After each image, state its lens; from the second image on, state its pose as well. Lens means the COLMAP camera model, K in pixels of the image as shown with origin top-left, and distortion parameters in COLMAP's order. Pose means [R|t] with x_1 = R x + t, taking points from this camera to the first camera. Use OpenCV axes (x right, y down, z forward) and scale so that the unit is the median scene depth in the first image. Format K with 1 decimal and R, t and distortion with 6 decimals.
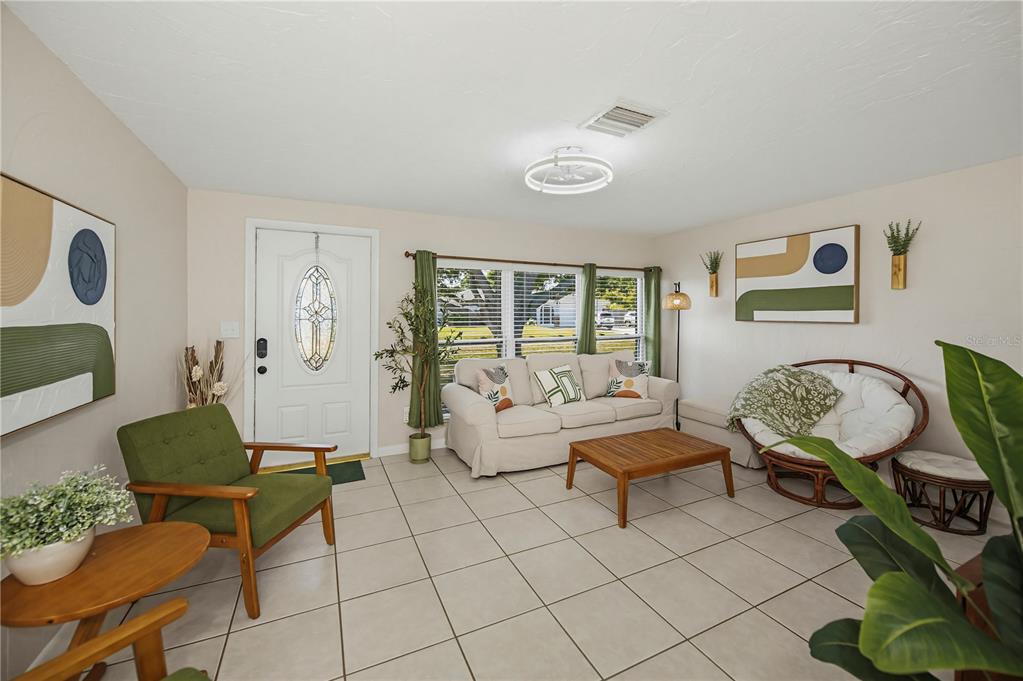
lens RADIAL K [[414.1, 0, 517.3], [0, 414.1, 318.6], [0, 0, 1]] dist [-0.001250, -0.000367]
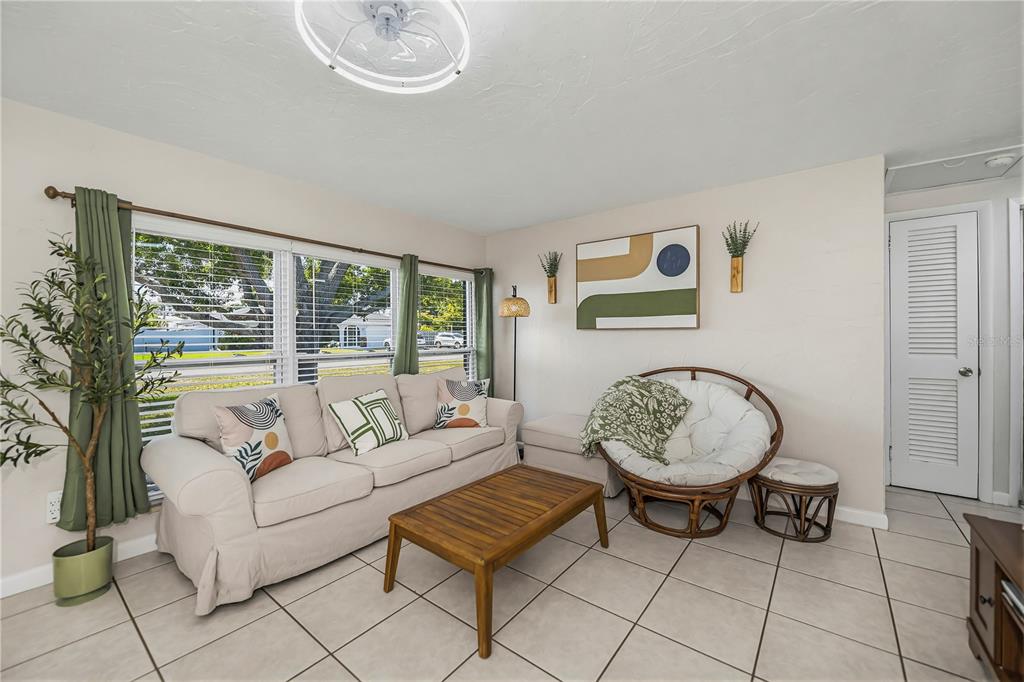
lens RADIAL K [[406.0, 0, 518.3], [0, 406.0, 340.0], [0, 0, 1]] dist [0.000563, 0.000051]
pose [[0.896092, -0.007039, 0.443812, 0.026422], [0.008144, 0.999967, -0.000582, 0.031771], [-0.443793, 0.004136, 0.896120, 0.305209]]
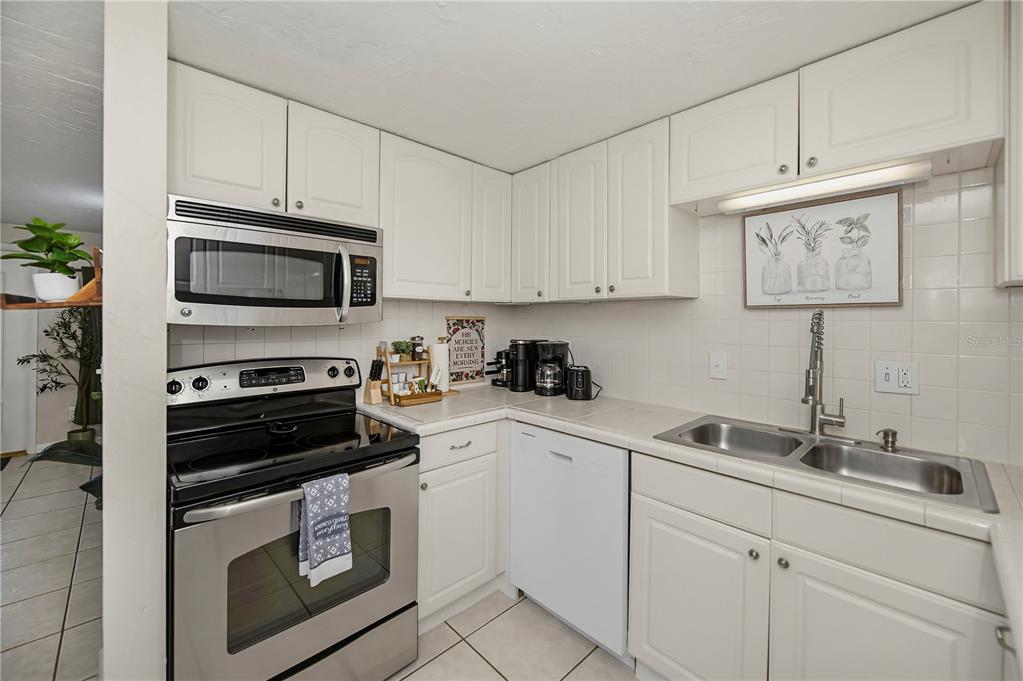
lens RADIAL K [[414.1, 0, 517.3], [0, 414.1, 318.6], [0, 0, 1]] dist [-0.001250, -0.000367]
pose [[0.951565, 0.000428, 0.307446, 0.556231], [0.004434, 0.999876, -0.015116, -0.002086], [-0.307415, 0.015747, 0.951445, -0.454692]]
